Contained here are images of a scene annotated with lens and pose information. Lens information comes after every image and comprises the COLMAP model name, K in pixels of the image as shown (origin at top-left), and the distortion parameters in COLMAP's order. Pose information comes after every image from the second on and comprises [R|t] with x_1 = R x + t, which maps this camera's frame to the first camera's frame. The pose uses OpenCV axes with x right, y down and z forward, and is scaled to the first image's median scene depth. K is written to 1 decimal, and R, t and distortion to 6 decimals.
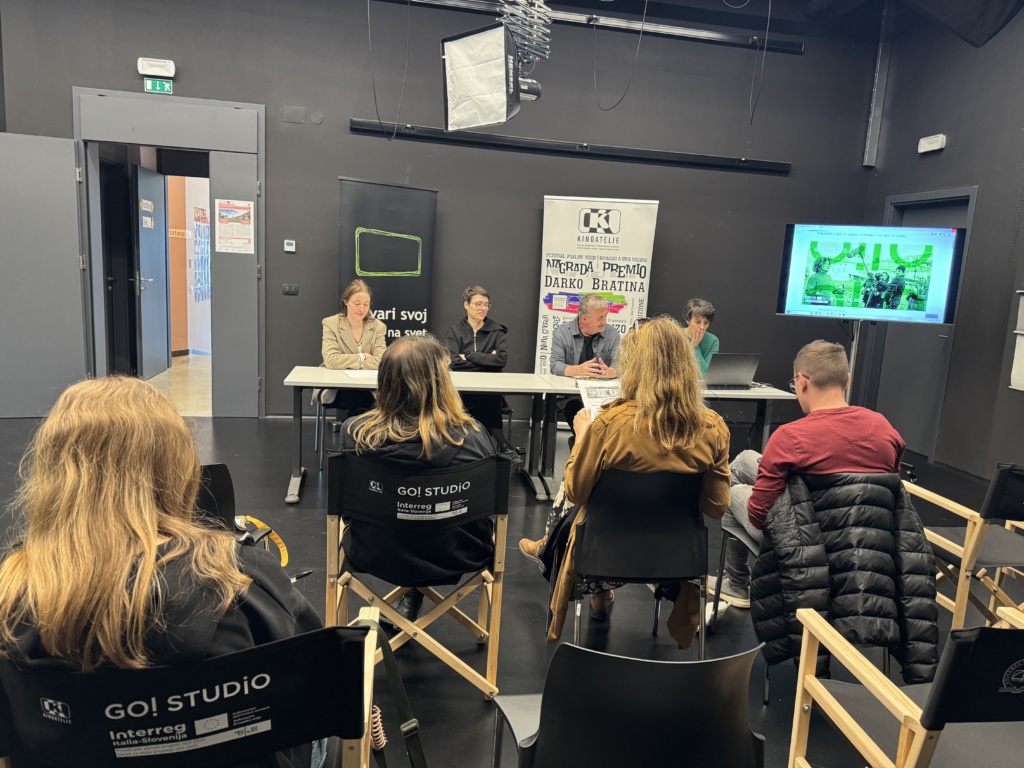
lens RADIAL K [[763.4, 0, 520.9], [0, 763.4, 399.5], [0, 0, 1]] dist [0.101380, -0.107218]
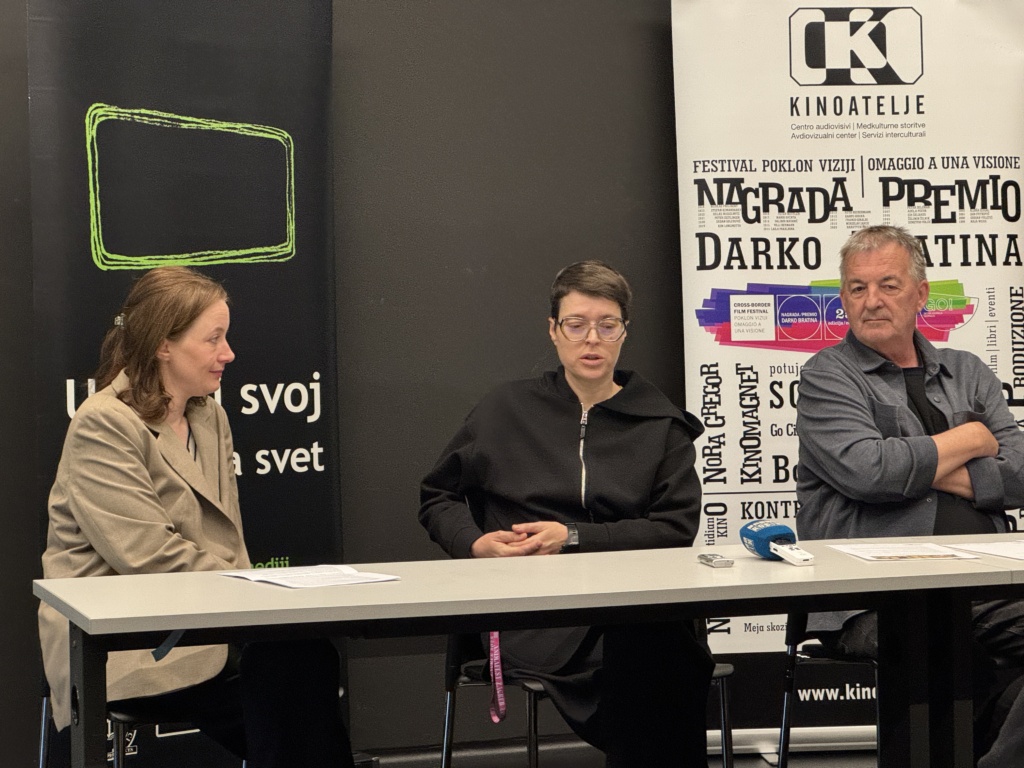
lens RADIAL K [[2422.8, 0, 511.6], [0, 2422.8, 375.0], [0, 0, 1]] dist [0.313110, 0.000000]
pose [[0.982343, -0.075994, 0.170959, -0.206986], [0.100553, 0.985045, -0.139914, 0.017741], [-0.157769, 0.154634, 0.975293, 0.096101]]
